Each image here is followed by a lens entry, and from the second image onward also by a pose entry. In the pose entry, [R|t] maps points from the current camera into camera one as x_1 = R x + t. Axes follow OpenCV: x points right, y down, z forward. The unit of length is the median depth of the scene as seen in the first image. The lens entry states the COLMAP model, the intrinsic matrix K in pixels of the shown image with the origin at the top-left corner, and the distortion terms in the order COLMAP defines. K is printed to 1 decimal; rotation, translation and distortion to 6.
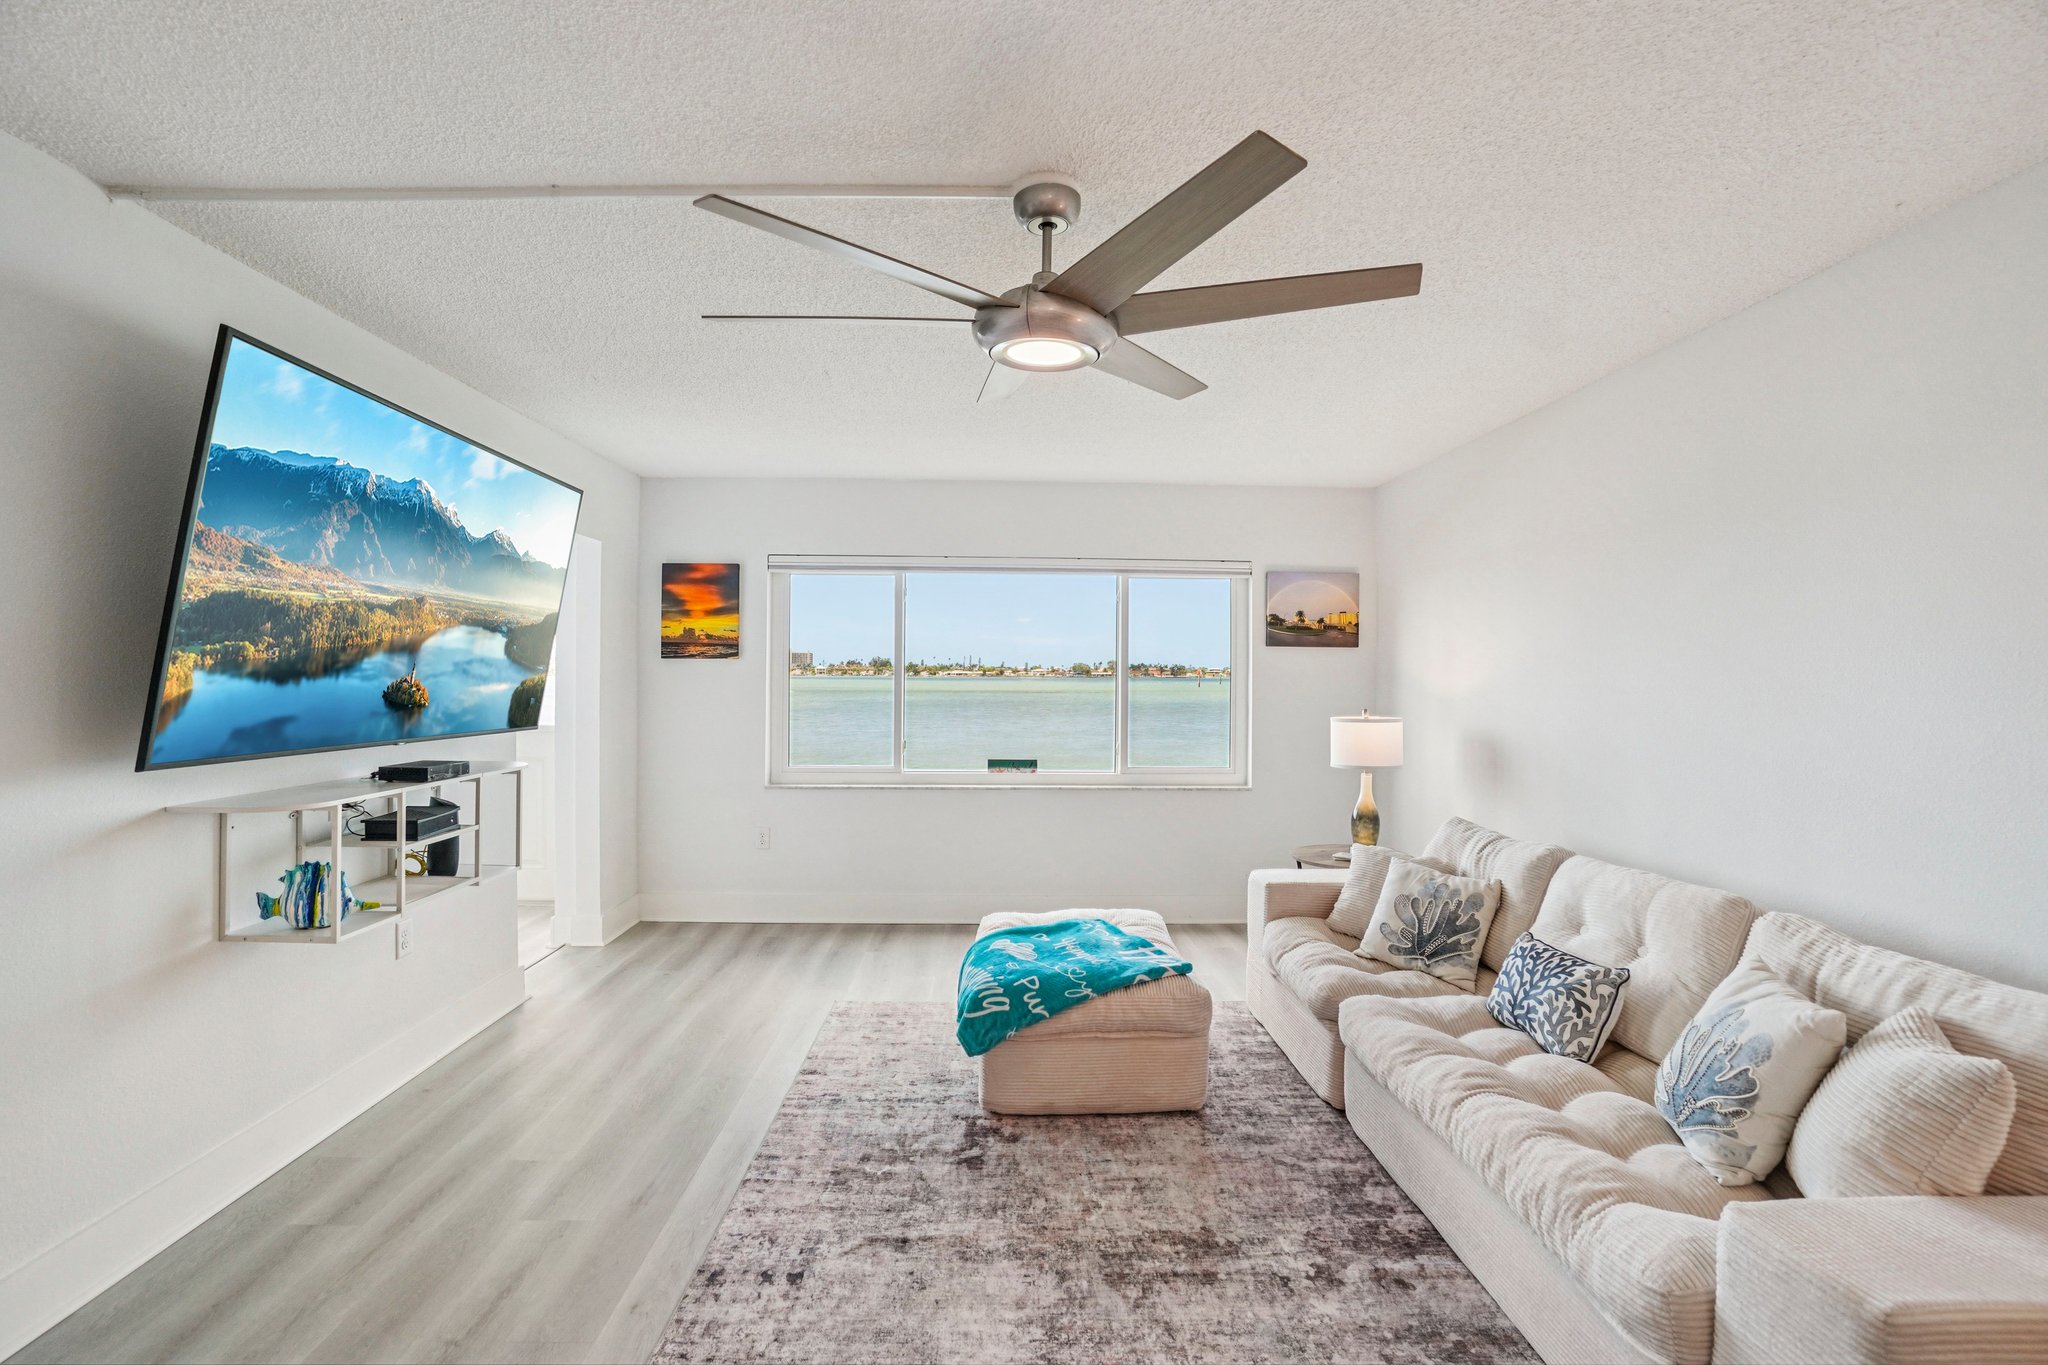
lens RADIAL K [[910.5, 0, 1021.9], [0, 910.5, 673.2], [0, 0, 1]] dist [-0.050412, 0.016062]
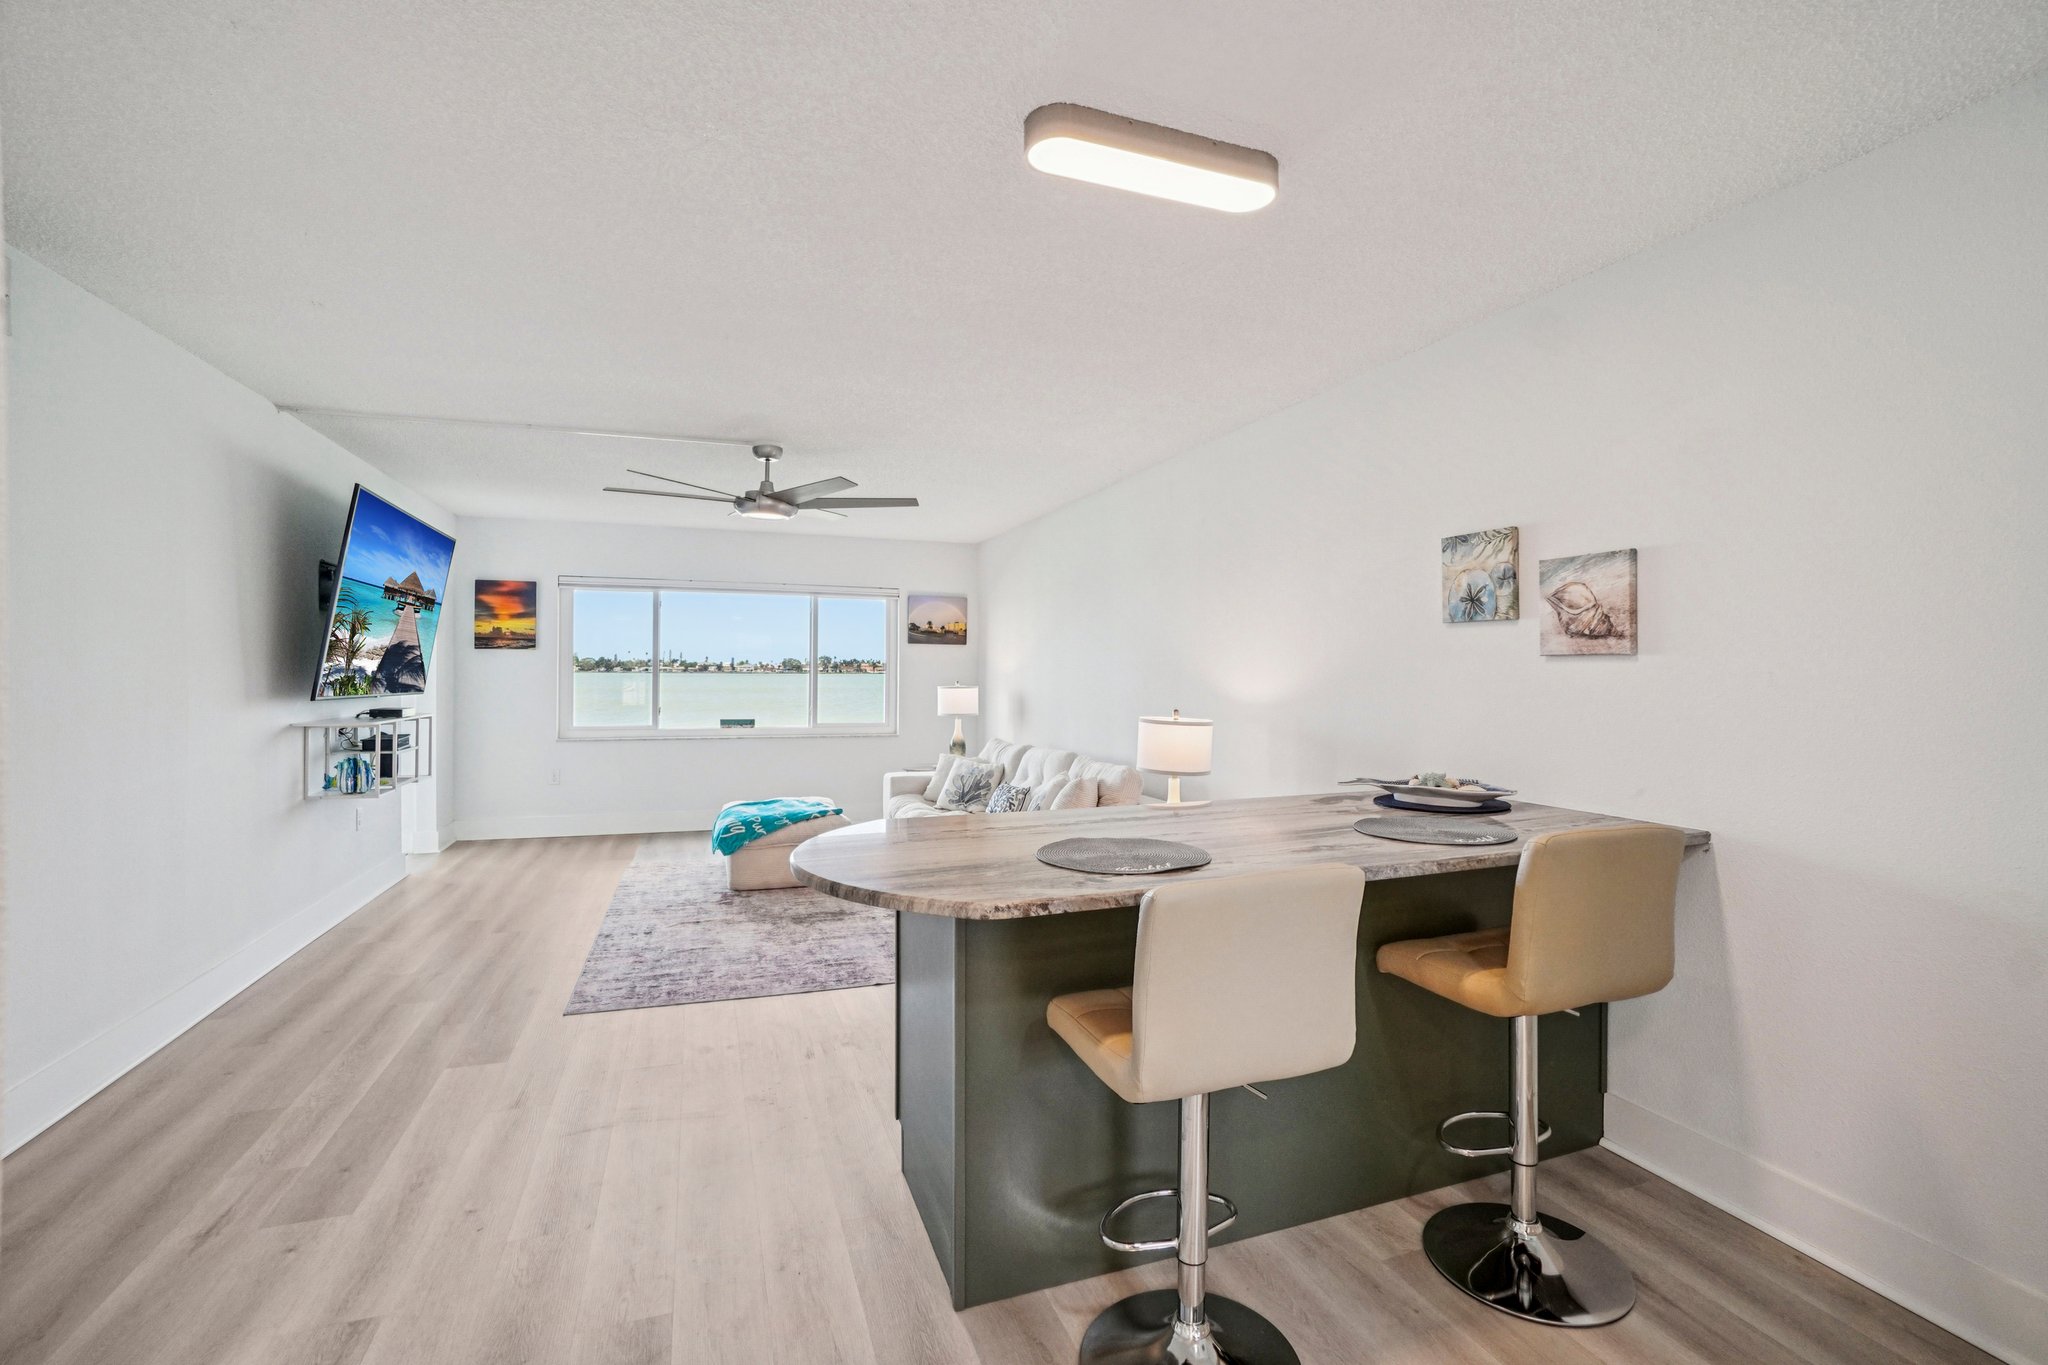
lens RADIAL K [[910.5, 0, 1023.2], [0, 910.5, 659.9], [0, 0, 1]] dist [-0.050412, 0.016062]
pose [[0.951038, 0.002769, 0.309063, -0.036576], [0.000215, 0.999954, -0.009620, 0.019672], [-0.309075, 0.009215, 0.950993, -0.794518]]
